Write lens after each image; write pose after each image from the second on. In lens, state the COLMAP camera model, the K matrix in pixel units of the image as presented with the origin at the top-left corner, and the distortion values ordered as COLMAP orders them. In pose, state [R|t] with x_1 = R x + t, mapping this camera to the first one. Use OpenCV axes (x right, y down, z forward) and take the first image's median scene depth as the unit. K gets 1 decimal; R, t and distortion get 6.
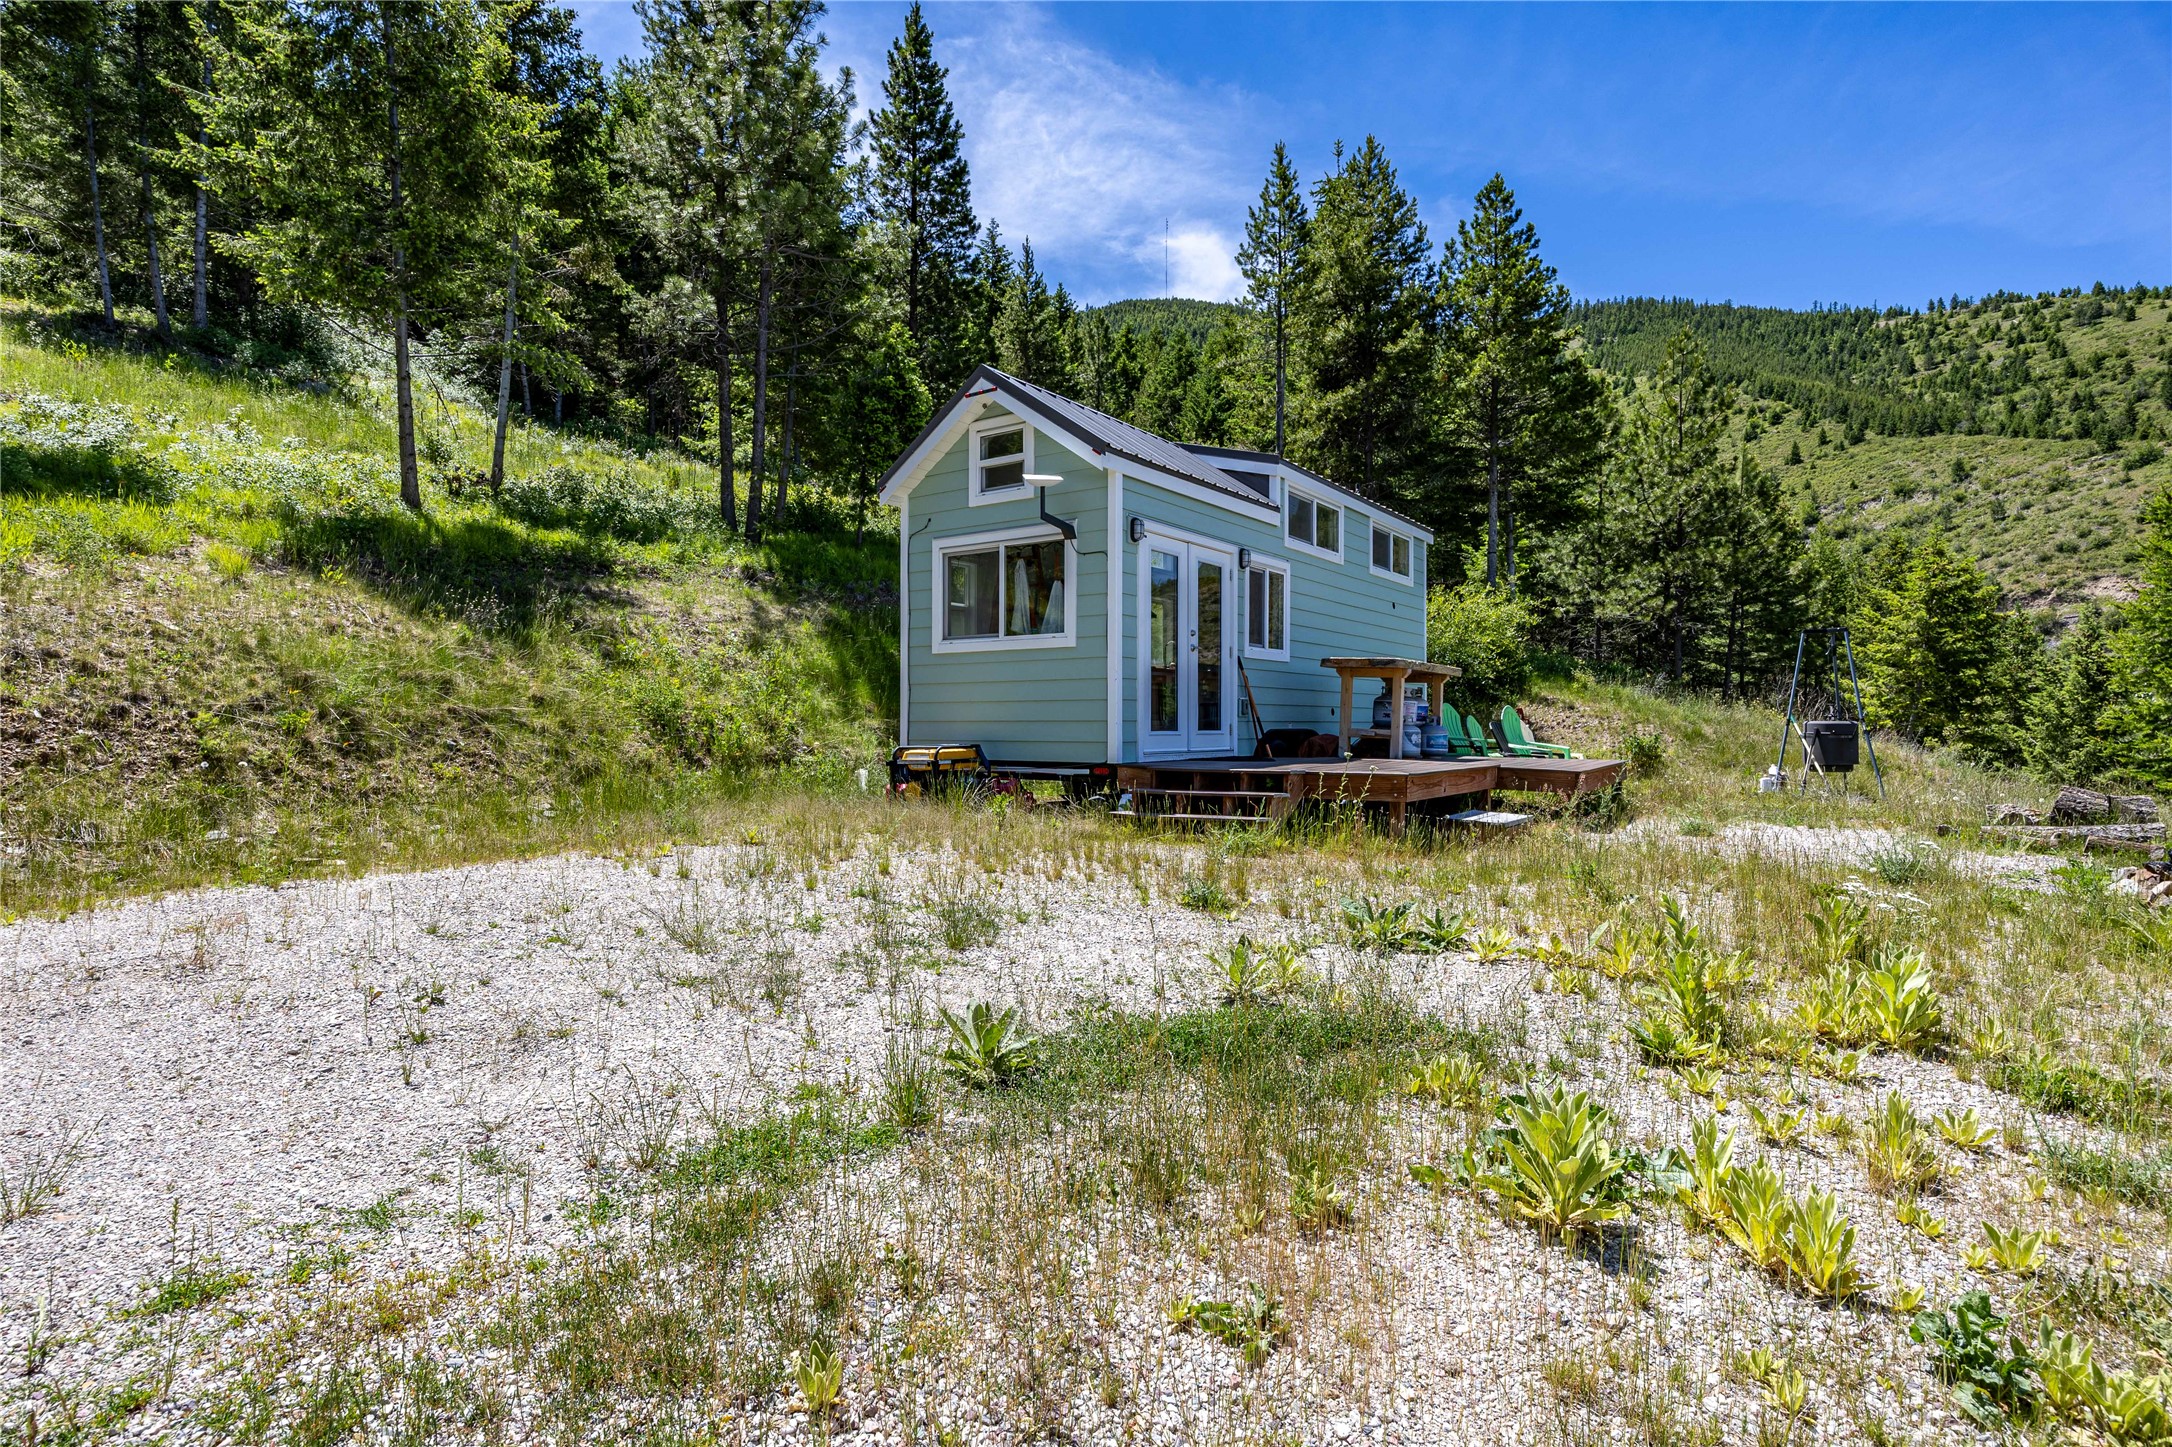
lens RADIAL K [[1076.3, 0, 1086.0], [0, 1076.3, 723.5], [0, 0, 1]] dist [-0.014130, 0.000785]
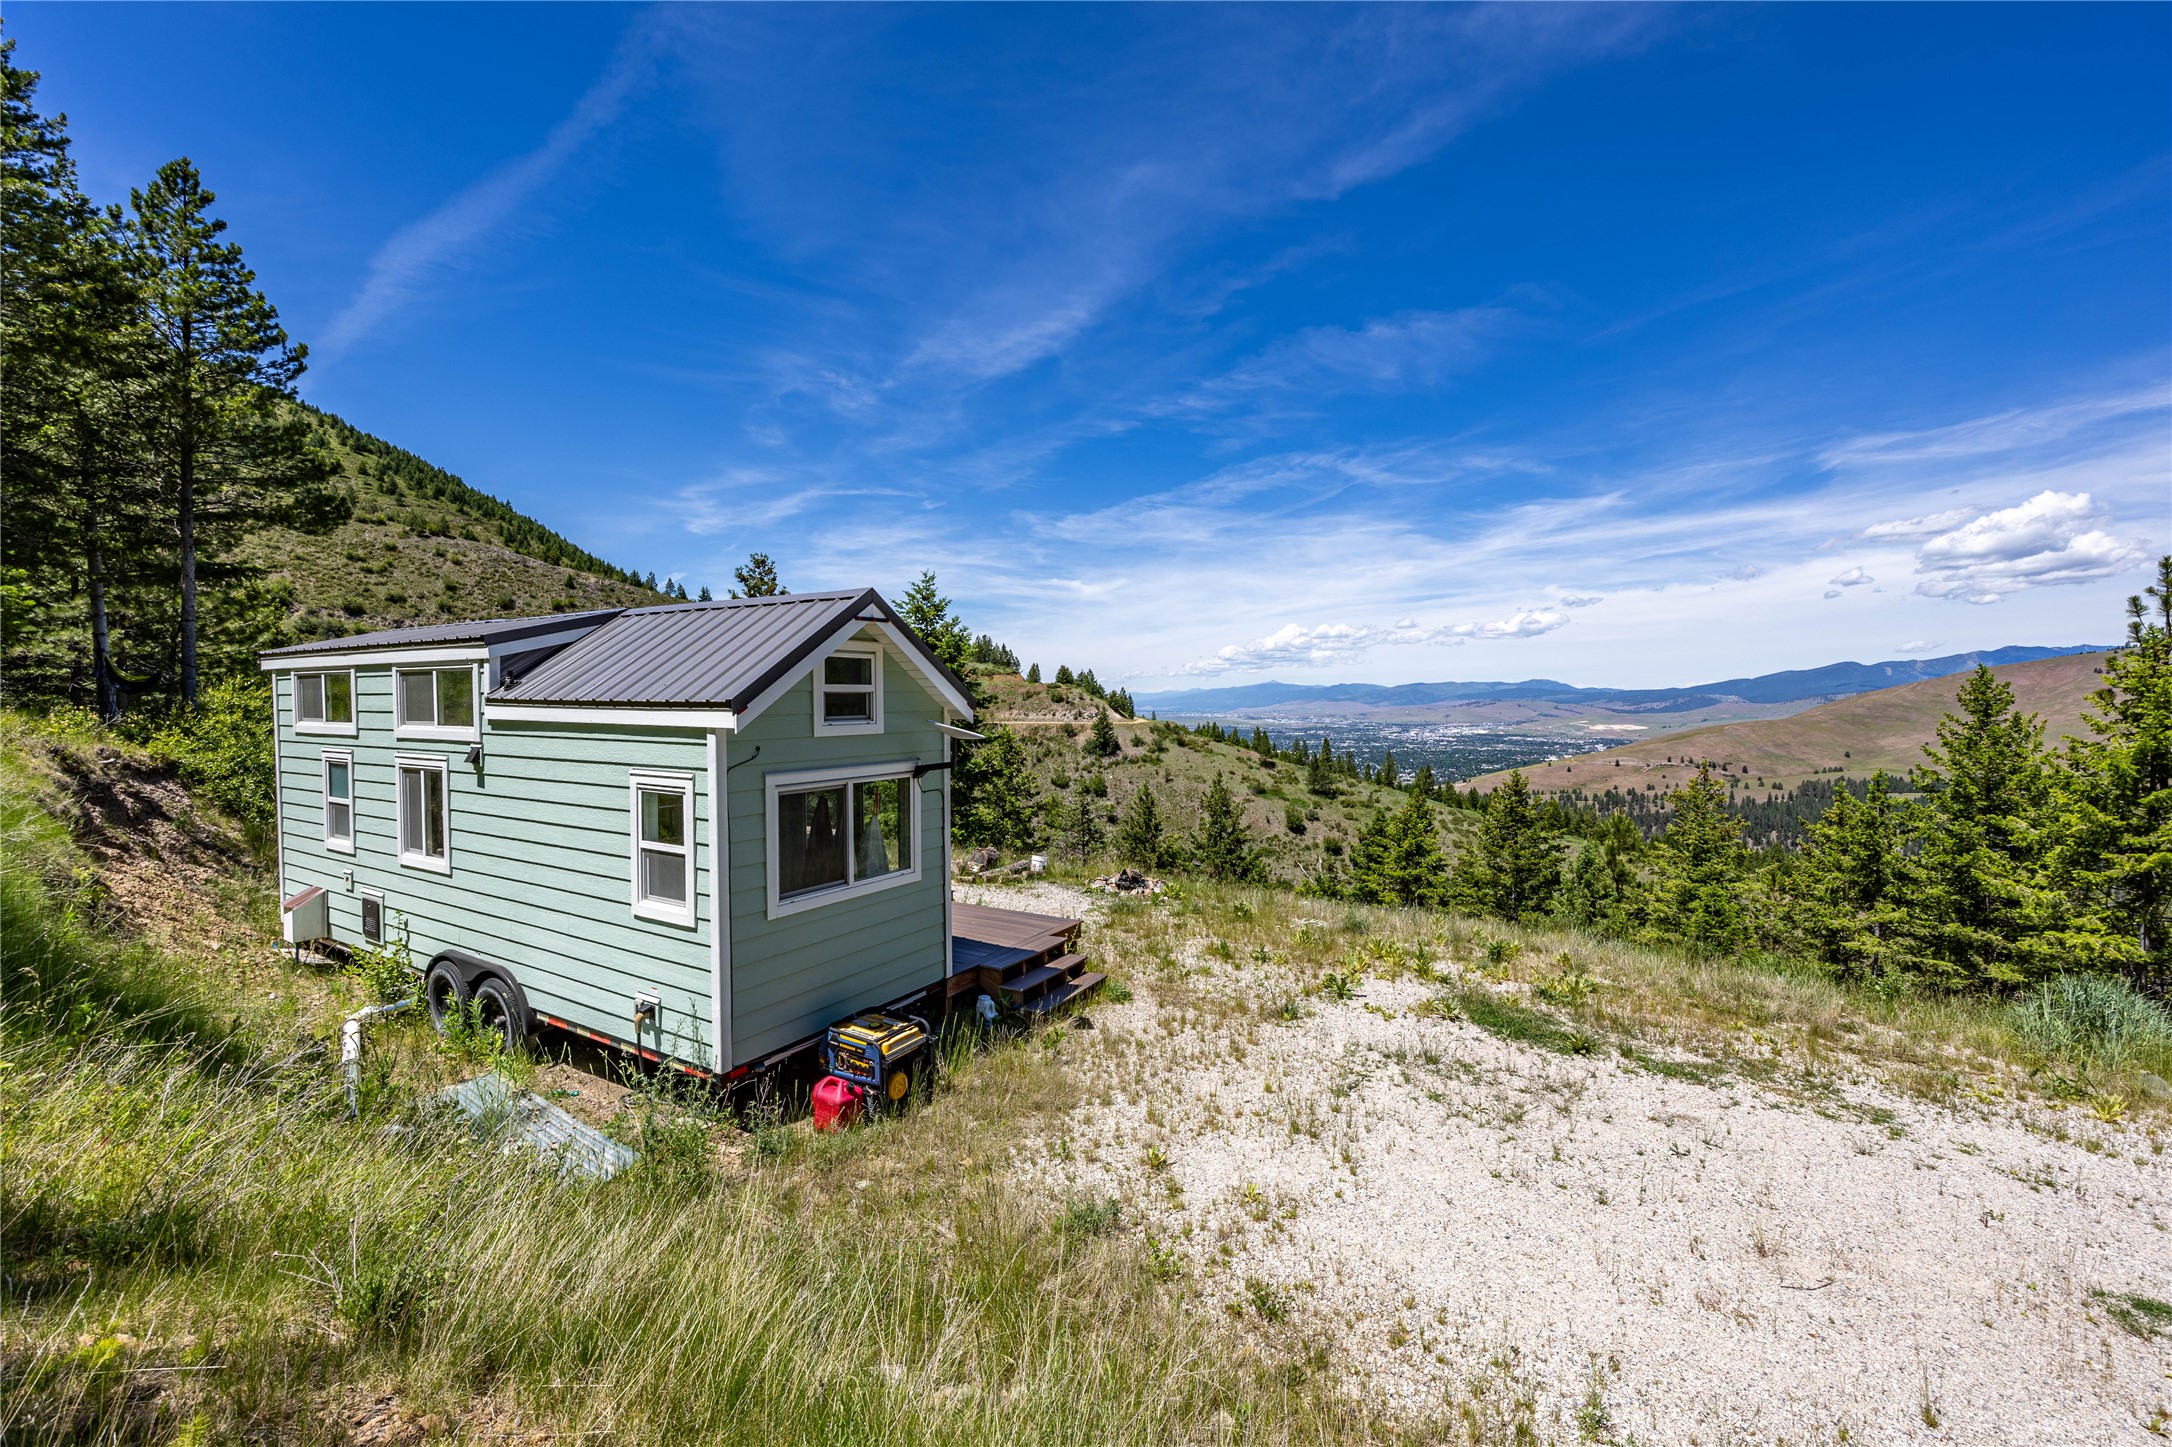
lens RADIAL K [[867.4, 0, 1086.0], [0, 867.4, 723.5], [0, 0, 1]] dist [-0.001673, -0.000076]
pose [[-0.070579, -0.033511, 0.996943, -0.629687], [0.001987, 0.999429, 0.033735, -0.184076], [-0.997504, 0.004361, -0.070472, 0.654438]]
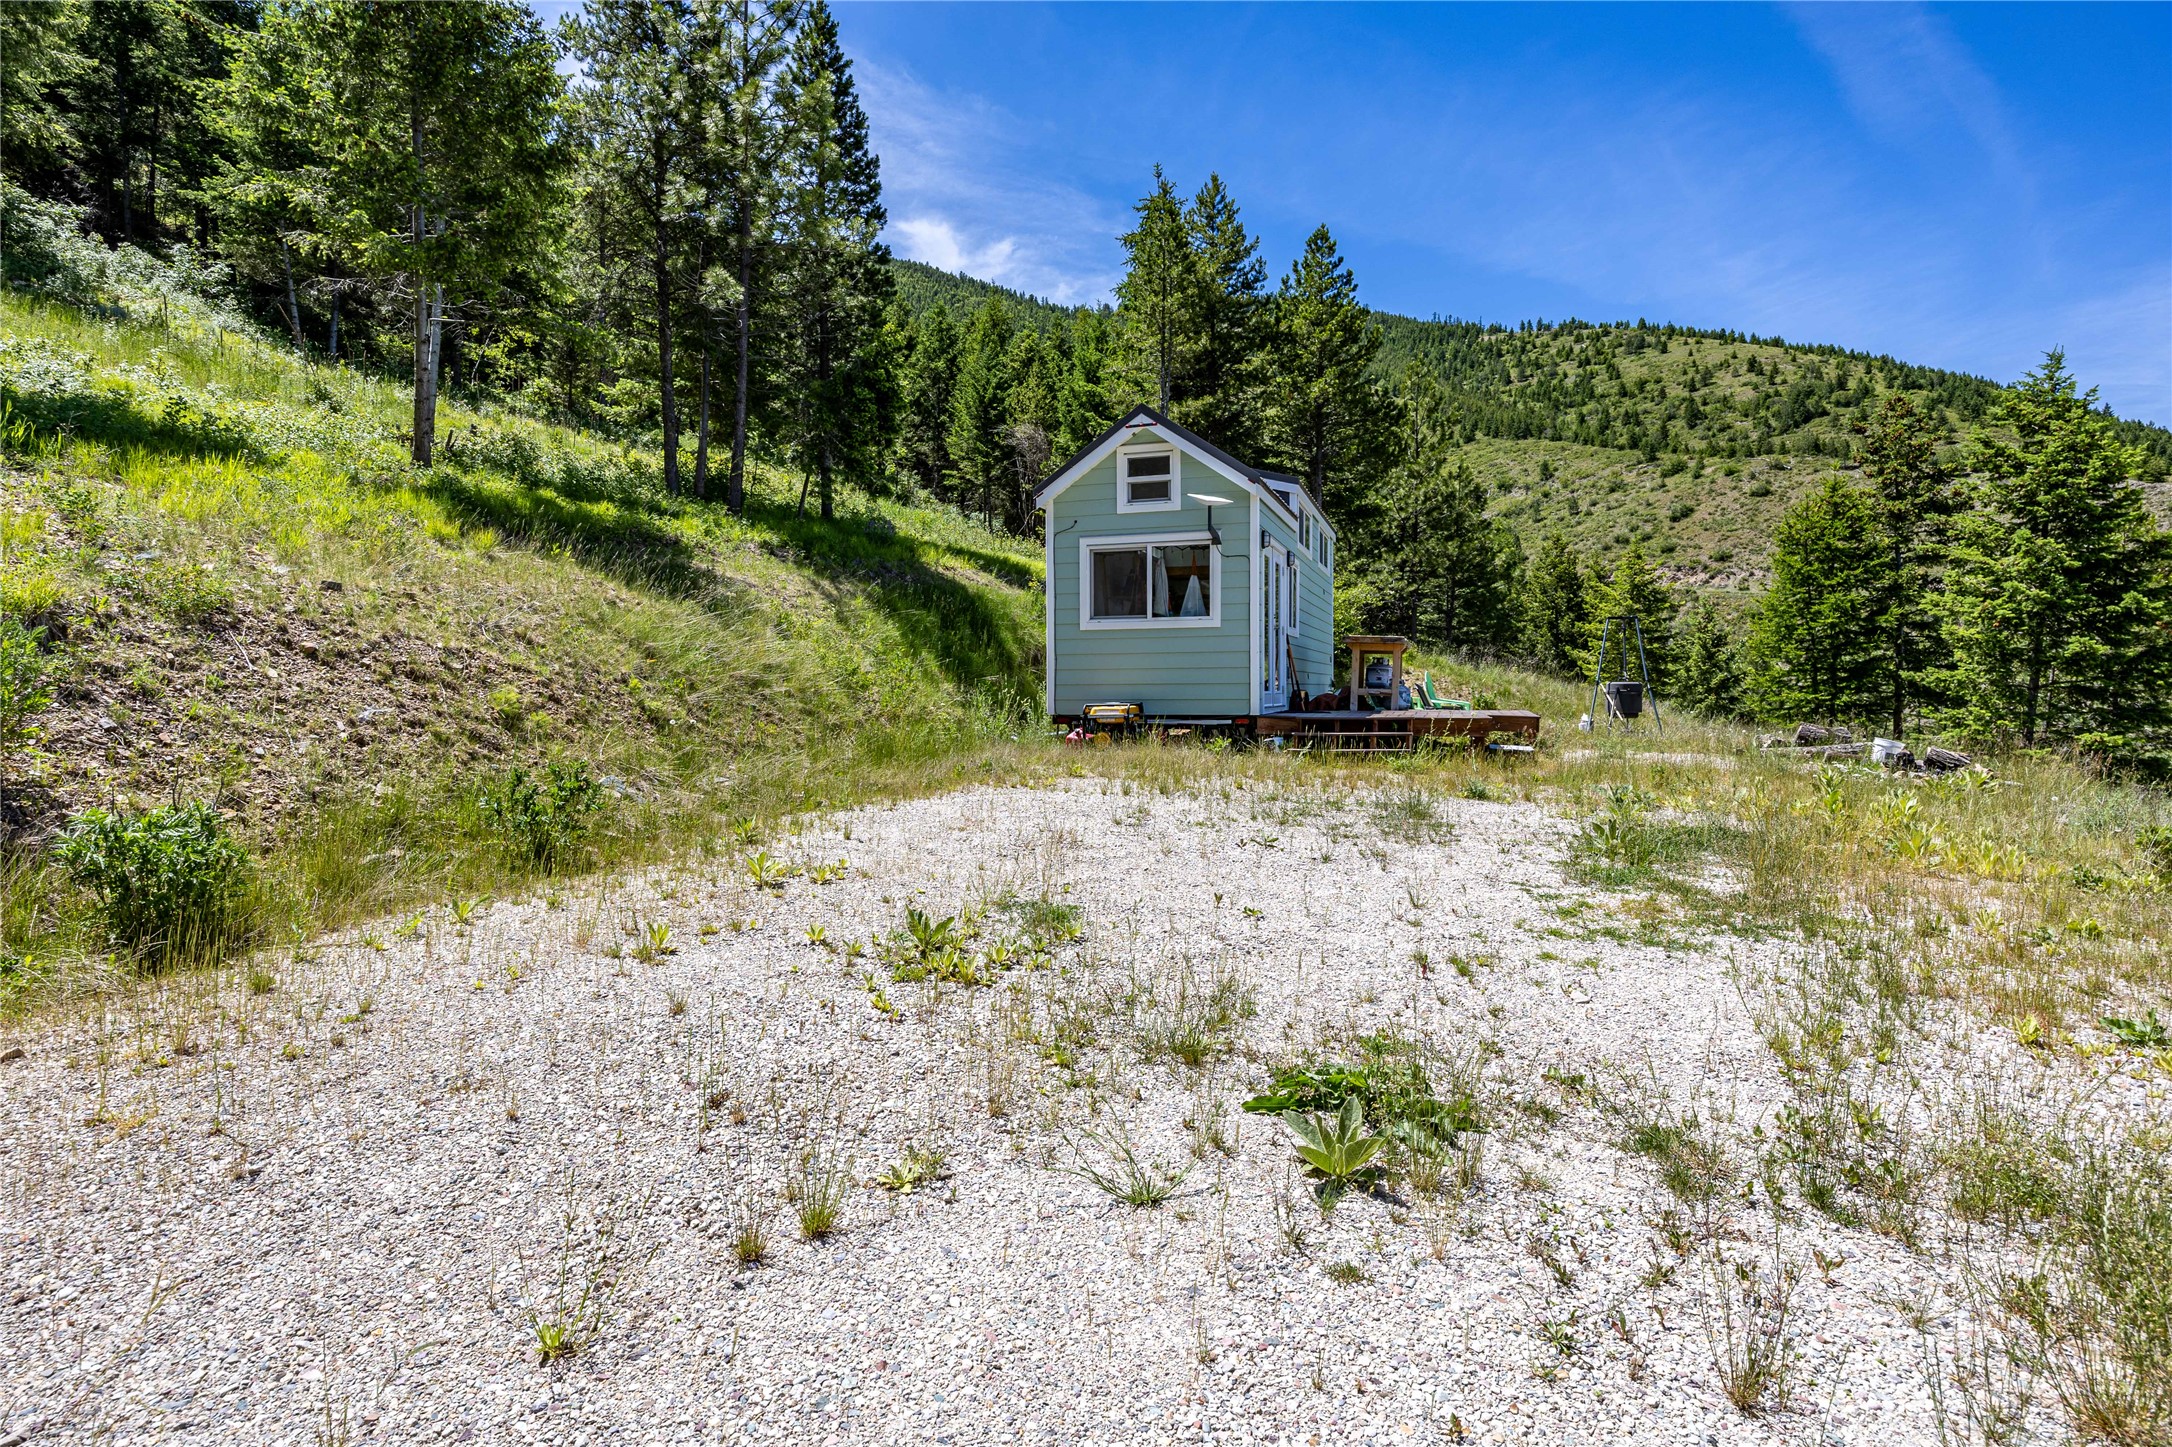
lens RADIAL K [[1076.3, 0, 1086.0], [0, 1076.3, 723.5], [0, 0, 1]] dist [-0.014130, 0.000785]
pose [[0.959050, -0.014817, 0.282851, -0.393816], [0.005592, 0.999427, 0.033393, 0.001121], [-0.283183, -0.030444, 0.958583, -0.158044]]
